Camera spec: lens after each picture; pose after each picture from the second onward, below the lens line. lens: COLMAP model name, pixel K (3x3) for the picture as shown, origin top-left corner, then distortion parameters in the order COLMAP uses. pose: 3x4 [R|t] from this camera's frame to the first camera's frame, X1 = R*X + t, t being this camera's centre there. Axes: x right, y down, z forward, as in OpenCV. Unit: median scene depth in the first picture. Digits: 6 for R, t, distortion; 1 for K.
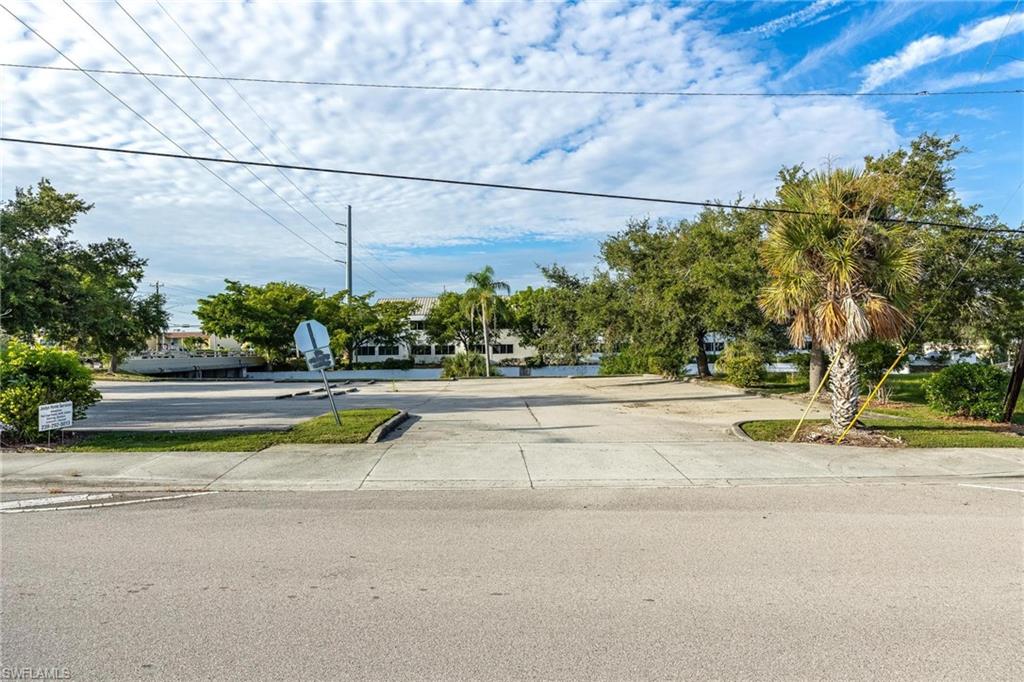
lens RADIAL K [[655.5, 0, 527.8], [0, 655.5, 335.7], [0, 0, 1]] dist [-0.006415, -0.003985]
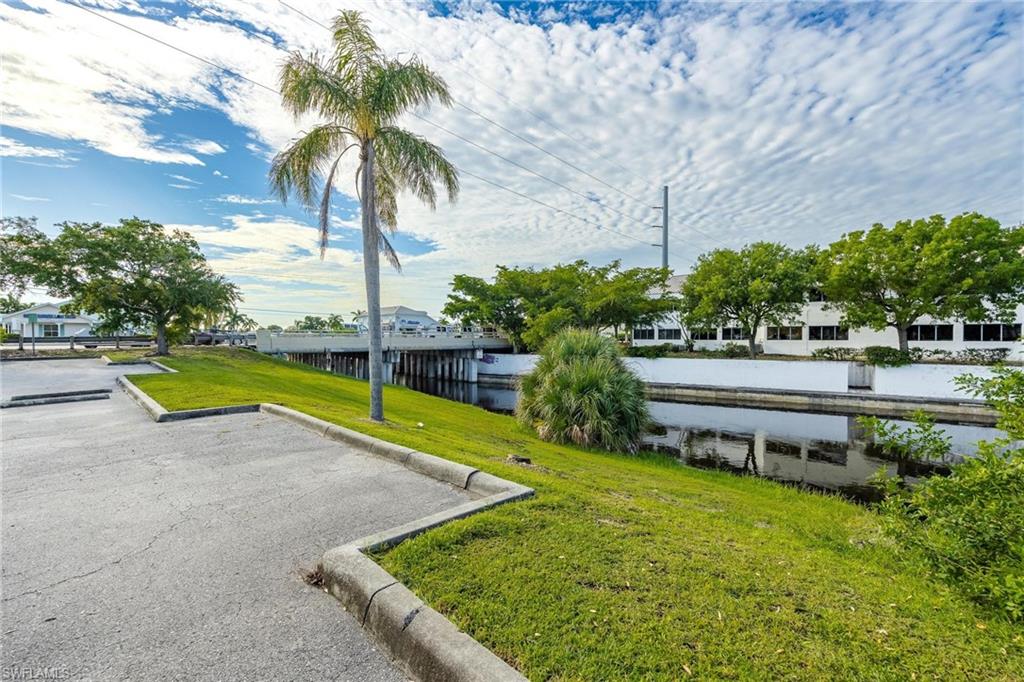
lens RADIAL K [[419.8, 0, 508.5], [0, 419.8, 347.0], [0, 0, 1]] dist [-0.008031, -0.000157]
pose [[0.671492, 0.032705, -0.740290, 0.064130], [0.007999, 0.998647, 0.051375, 0.012384], [0.740969, -0.040420, 0.670322, 0.569205]]
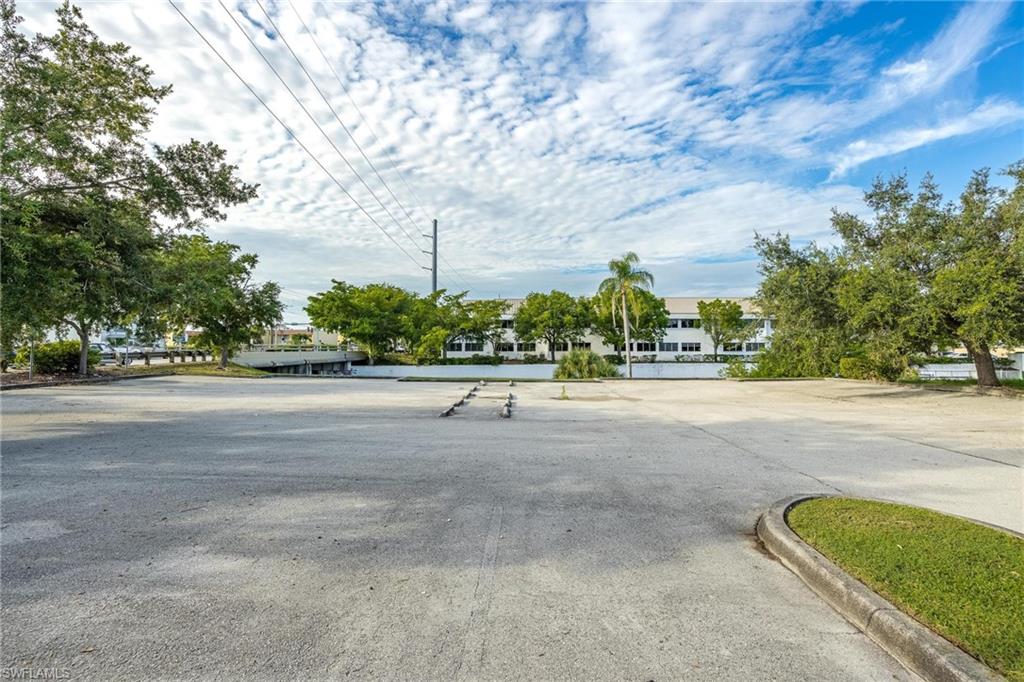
lens RADIAL K [[496.3, 0, 504.0], [0, 496.3, 318.0], [0, 0, 1]] dist [-0.021859, 0.003695]
pose [[0.997159, 0.007267, -0.074974, -0.118444], [-0.010179, 0.999205, -0.038537, 0.006392], [0.074634, 0.039191, 0.996441, 0.210173]]
